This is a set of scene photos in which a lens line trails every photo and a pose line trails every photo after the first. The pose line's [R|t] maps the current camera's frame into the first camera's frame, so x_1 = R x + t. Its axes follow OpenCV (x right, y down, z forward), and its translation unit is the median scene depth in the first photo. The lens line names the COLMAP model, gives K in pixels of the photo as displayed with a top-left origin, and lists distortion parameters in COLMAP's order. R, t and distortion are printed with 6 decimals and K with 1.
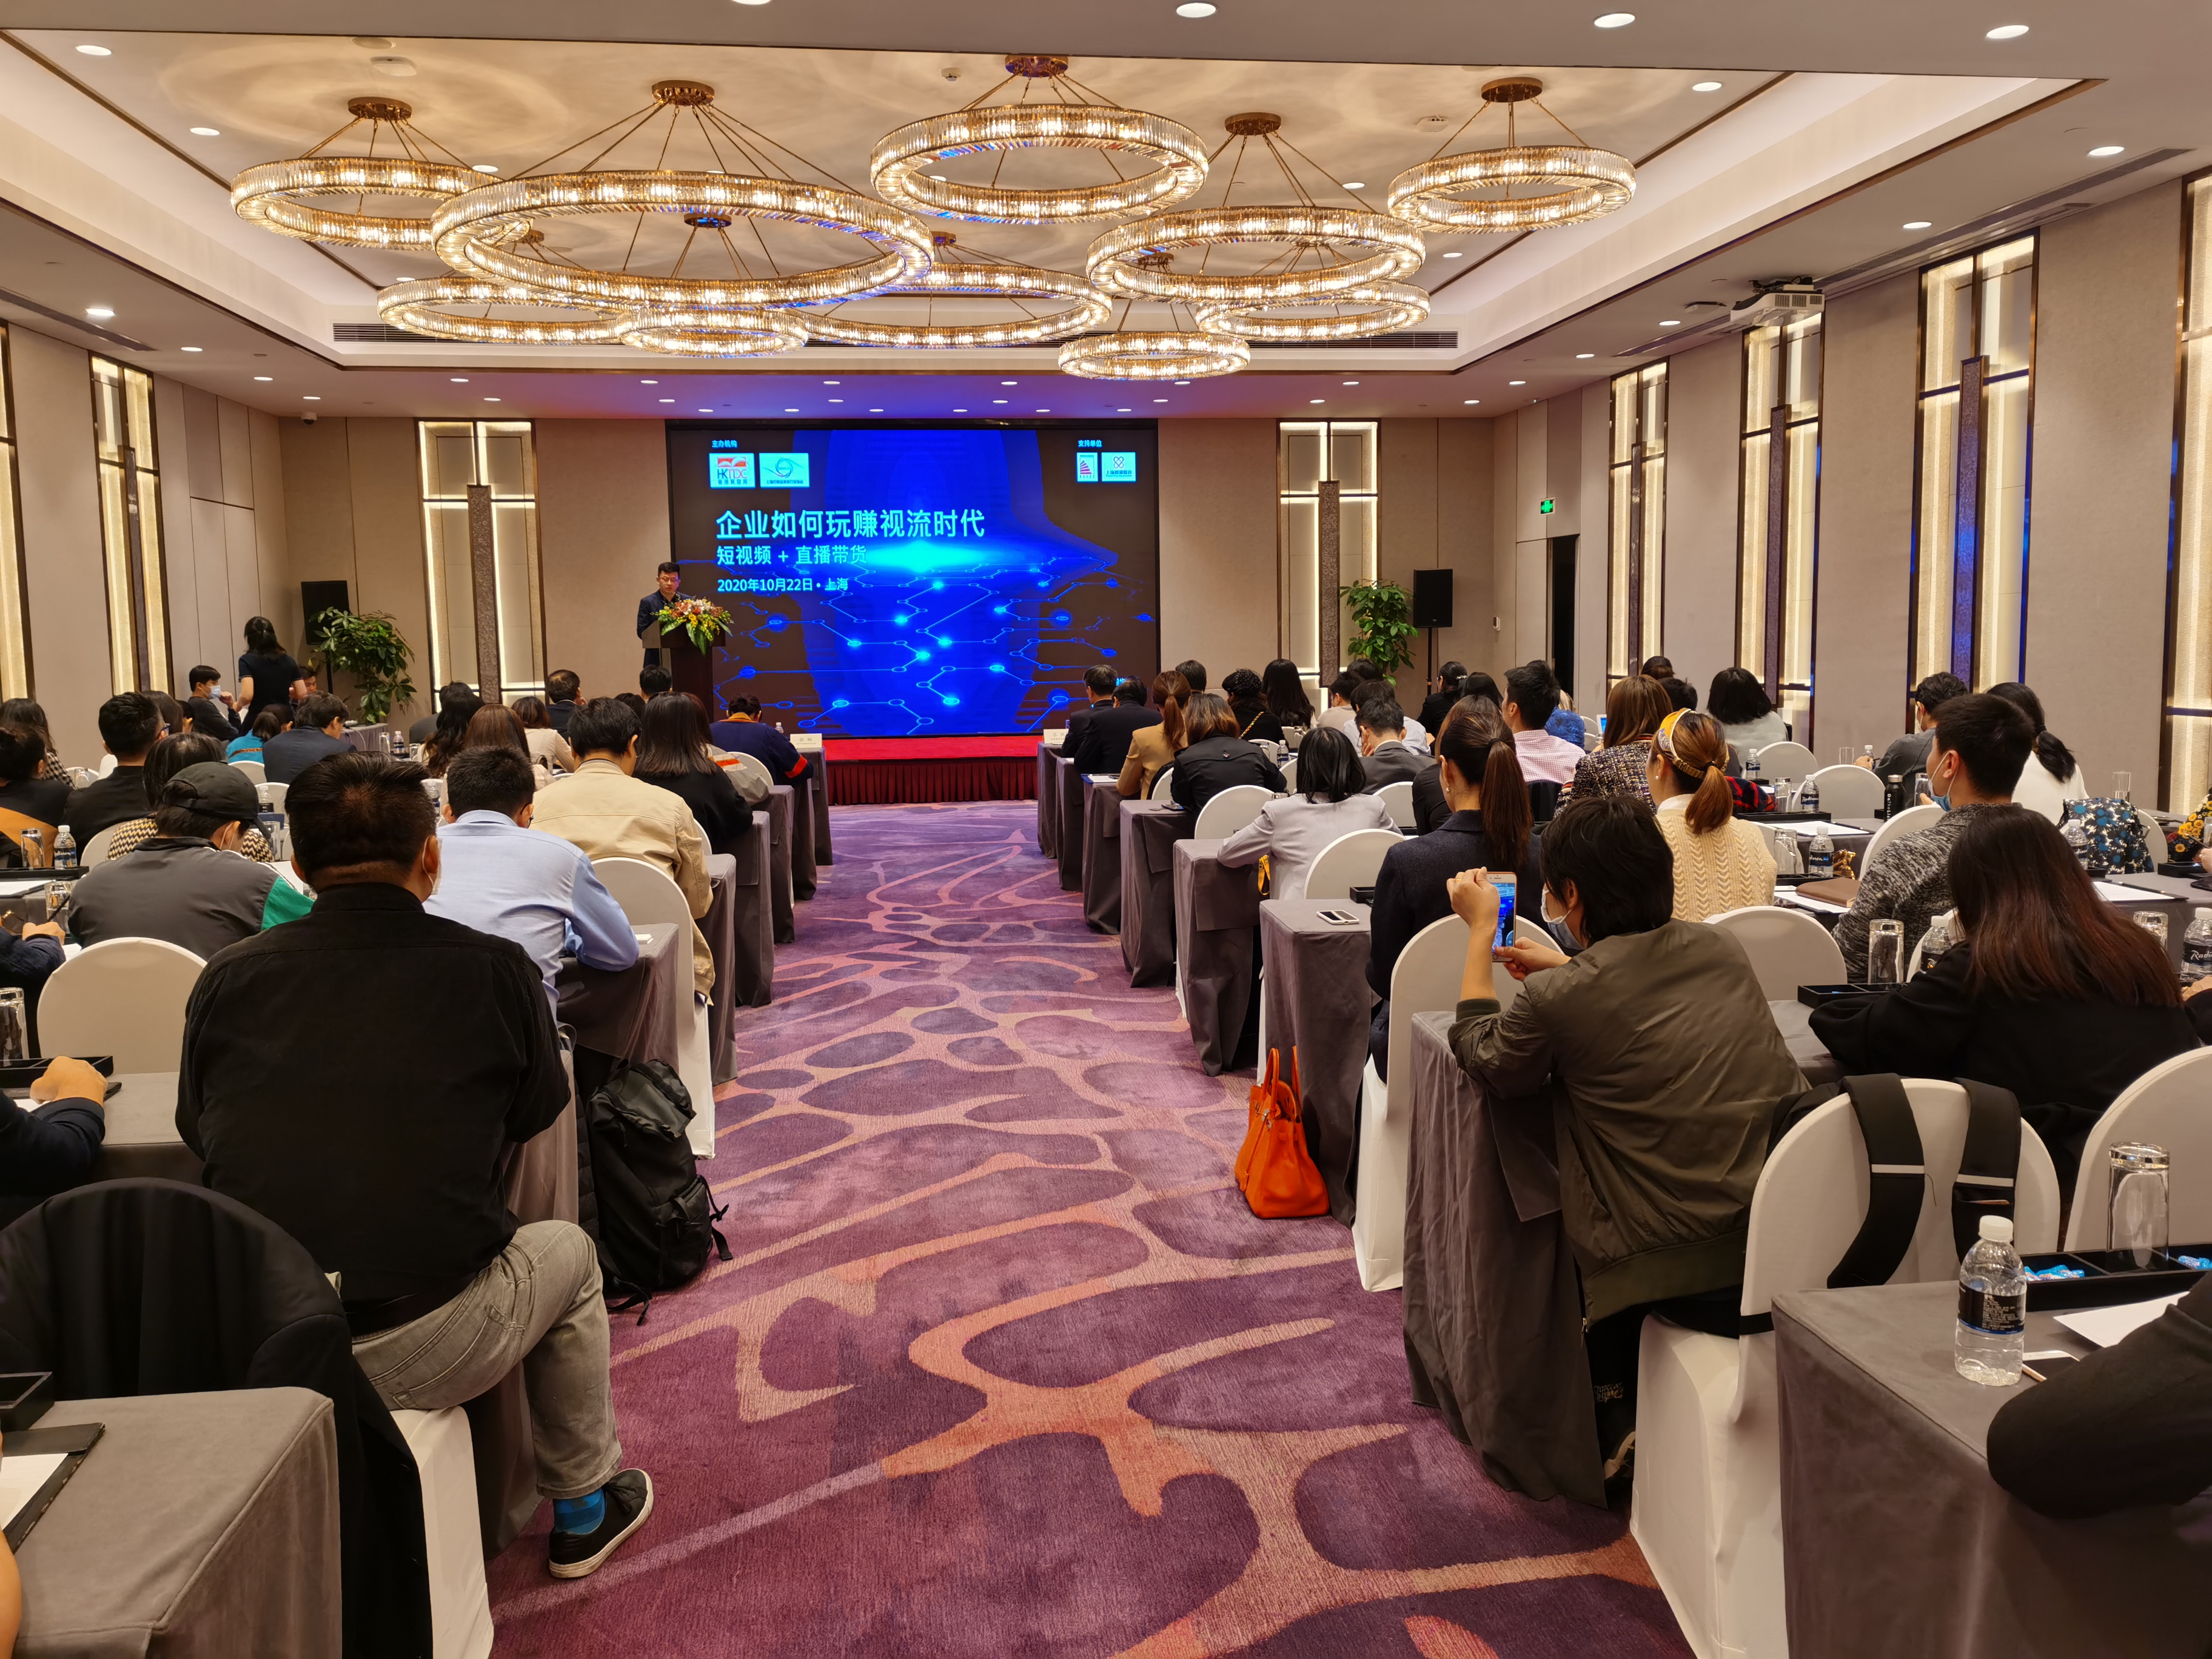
lens RADIAL K [[1743.1, 0, 1107.6], [0, 1743.1, 827.0], [0, 0, 1]] dist [0.007188, 0.001622]
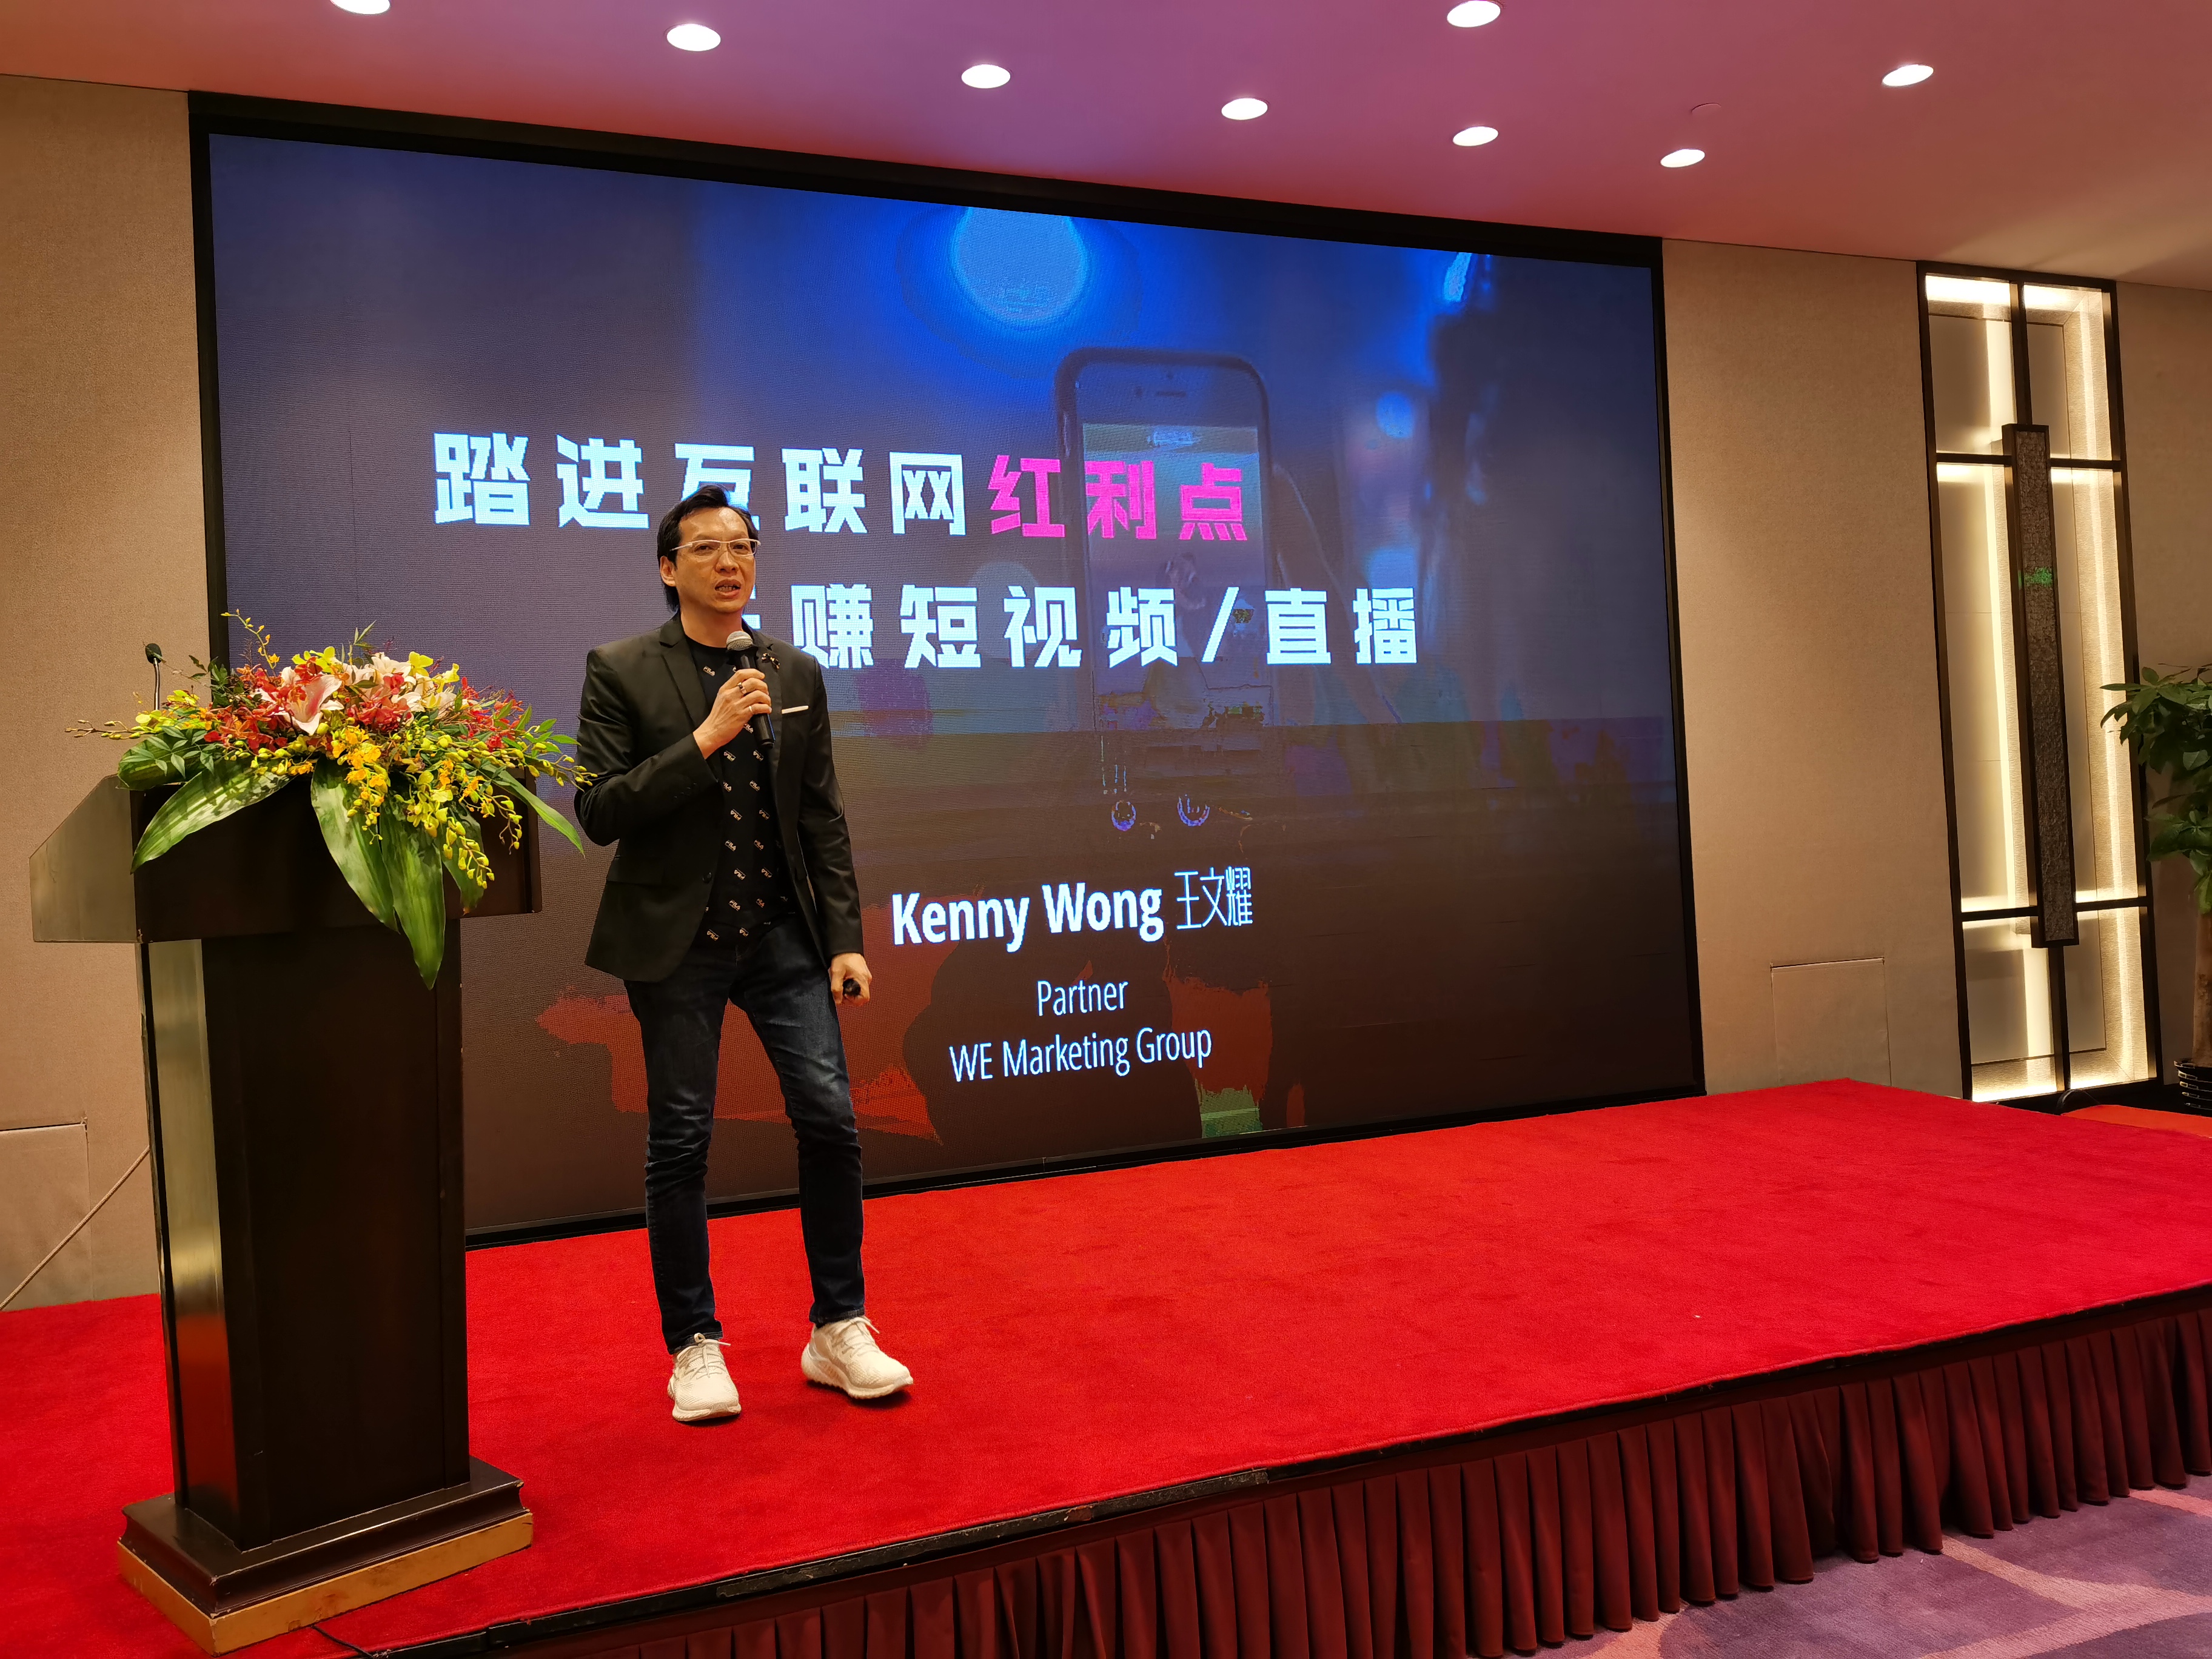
lens RADIAL K [[1743.1, 0, 1105.3], [0, 1743.1, 831.0], [0, 0, 1]] dist [0.007188, 0.001622]
pose [[0.974503, -0.034230, 0.221748, -0.201219], [0.063448, 0.989998, -0.126012, -0.085502], [-0.215217, 0.136868, 0.966928, 0.808931]]
